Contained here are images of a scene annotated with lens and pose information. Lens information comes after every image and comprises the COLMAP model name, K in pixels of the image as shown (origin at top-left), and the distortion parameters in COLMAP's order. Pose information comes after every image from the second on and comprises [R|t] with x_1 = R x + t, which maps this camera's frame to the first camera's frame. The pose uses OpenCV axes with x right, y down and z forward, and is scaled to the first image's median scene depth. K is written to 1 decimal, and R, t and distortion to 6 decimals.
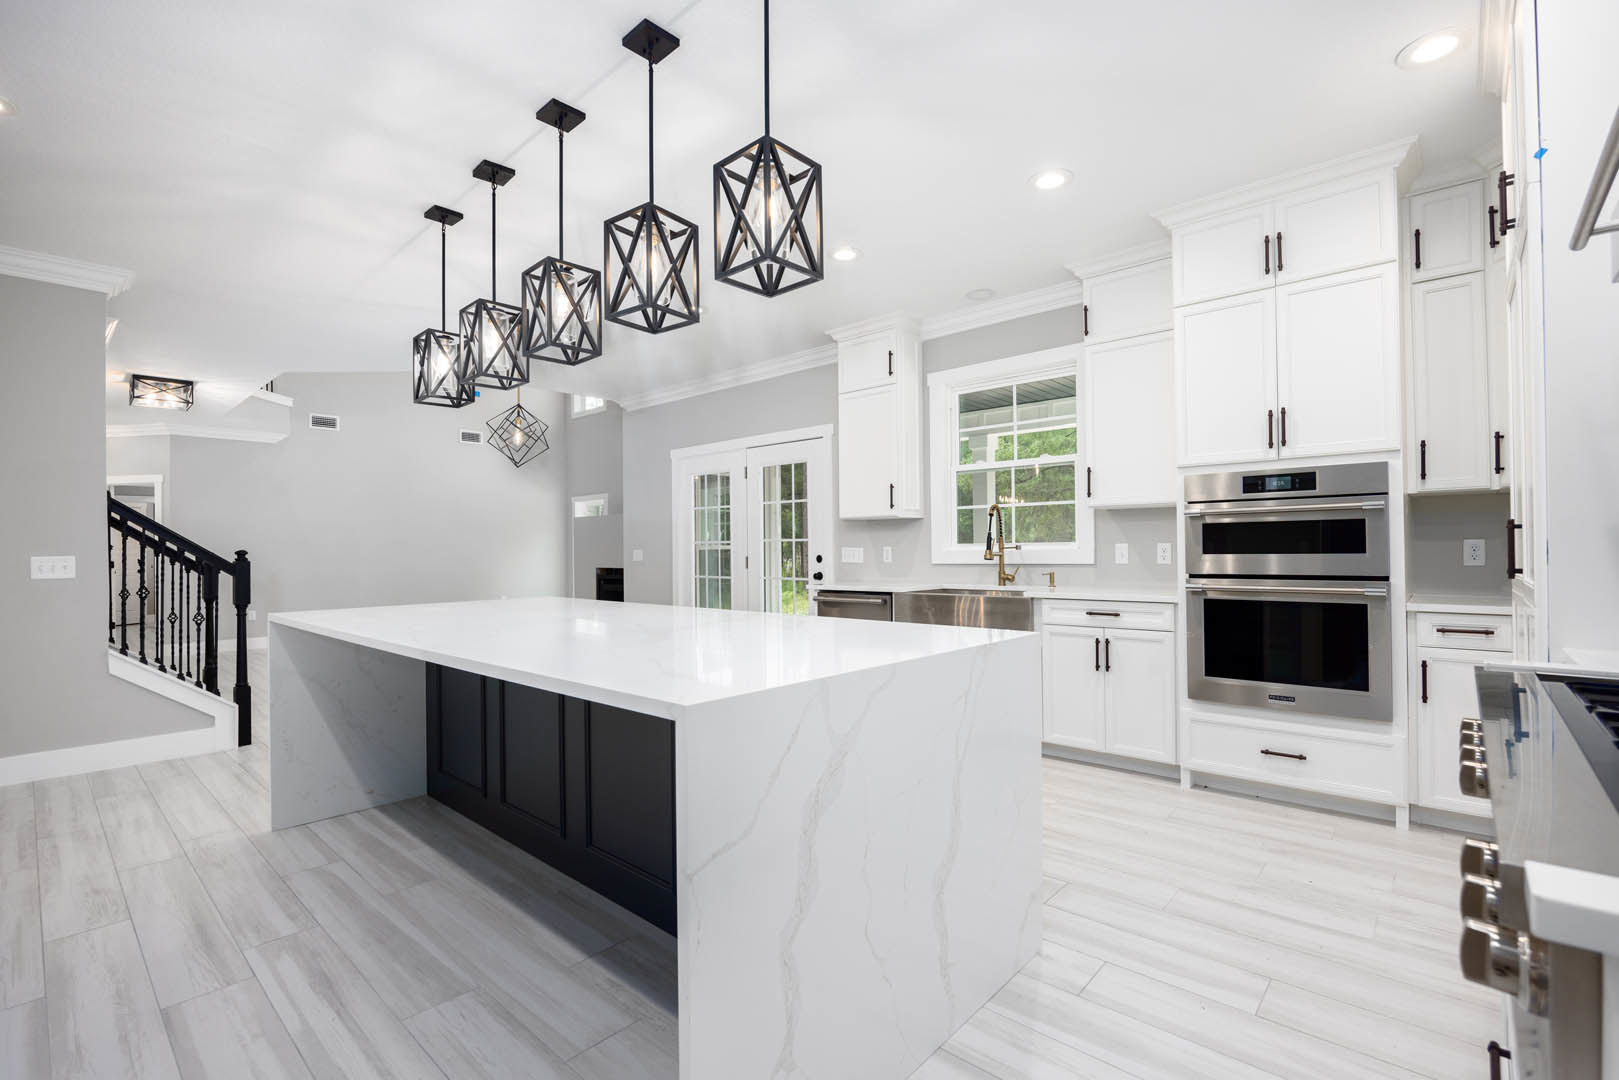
lens RADIAL K [[718.4, 0, 813.2], [0, 718.4, 545.1], [0, 0, 1]] dist [-0.028581, -0.000034]
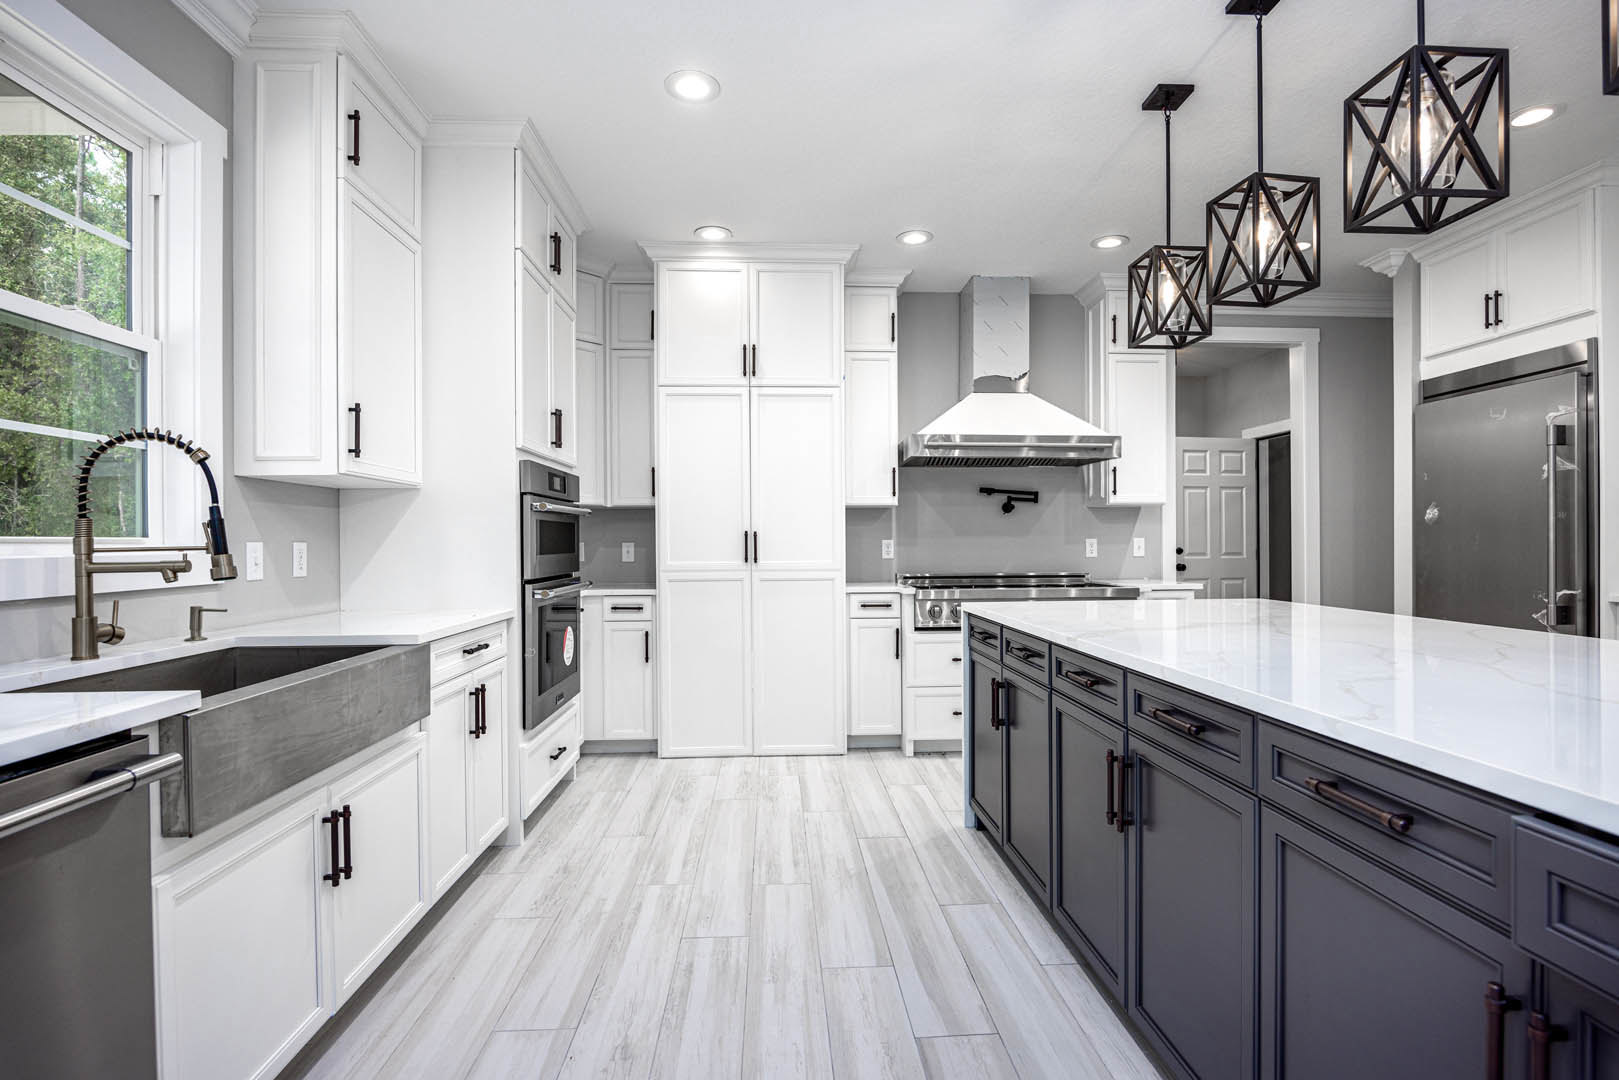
lens RADIAL K [[767.3, 0, 811.5], [0, 767.3, 545.2], [0, 0, 1]] dist [-0.020402, 0.012136]
pose [[-0.705017, 0.011164, 0.709102, -0.334913], [0.007398, 0.999937, -0.008388, 0.010136], [-0.709151, -0.000667, -0.705056, 1.381924]]
